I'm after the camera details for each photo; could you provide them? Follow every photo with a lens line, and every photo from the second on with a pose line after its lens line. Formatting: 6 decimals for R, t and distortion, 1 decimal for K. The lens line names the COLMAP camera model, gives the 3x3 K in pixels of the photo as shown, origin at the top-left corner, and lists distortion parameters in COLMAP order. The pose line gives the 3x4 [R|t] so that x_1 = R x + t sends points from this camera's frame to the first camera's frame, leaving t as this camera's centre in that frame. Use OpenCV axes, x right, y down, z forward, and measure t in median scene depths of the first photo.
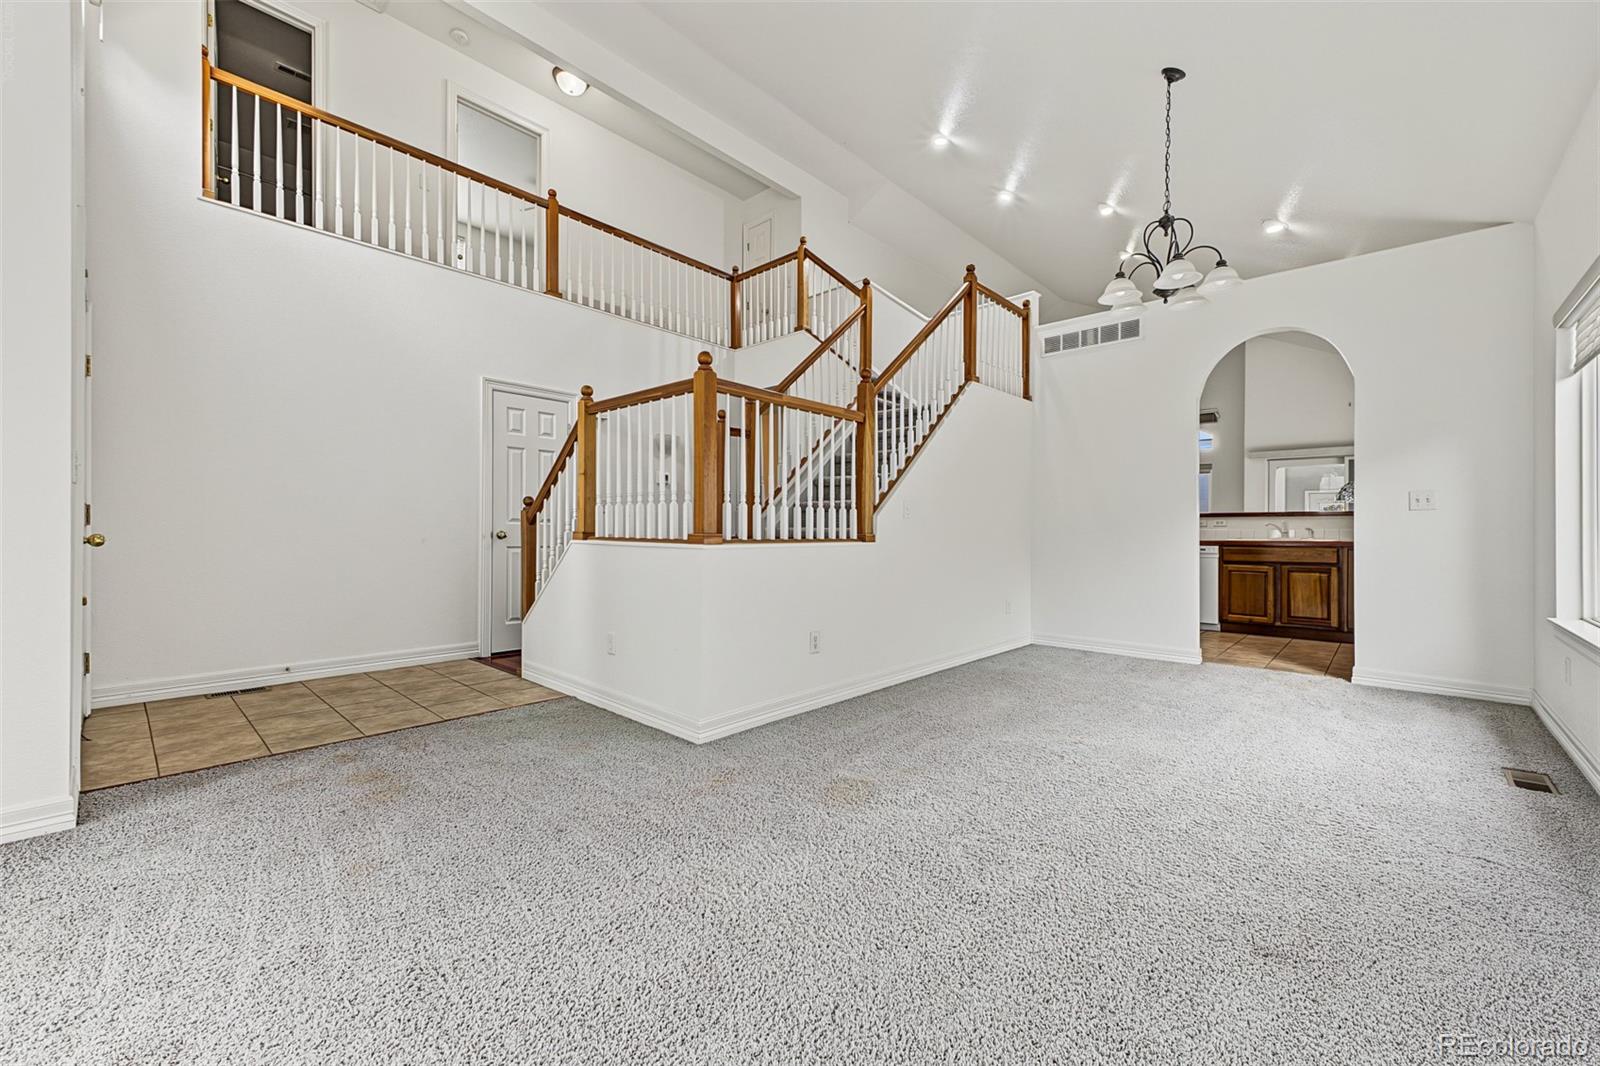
lens RADIAL K [[633.6, 0, 810.7], [0, 633.6, 535.8], [0, 0, 1]] dist [0.017063, 0.000699]
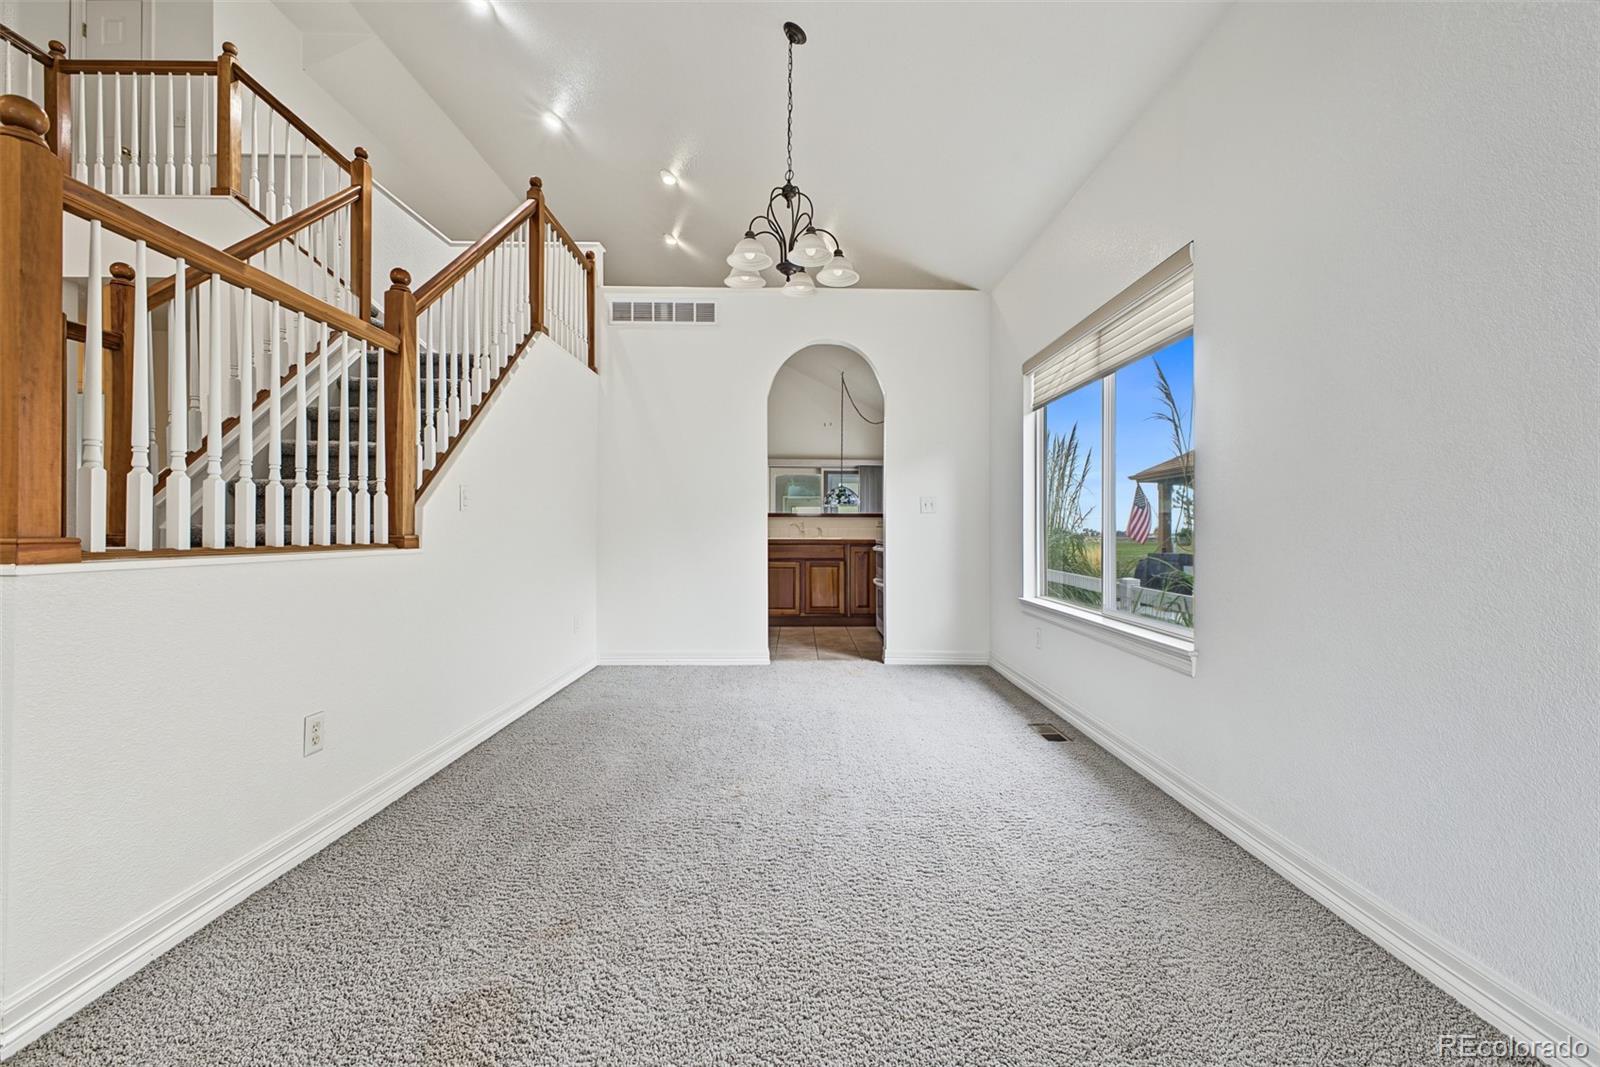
lens RADIAL K [[664.4, 0, 799.8], [0, 664.4, 531.7], [0, 0, 1]] dist [0.008401, -0.002614]
pose [[0.734534, -0.001990, 0.678569, -0.057735], [0.004992, 0.999984, -0.002471, -0.002518], [-0.678553, 0.005203, 0.734533, 0.214485]]
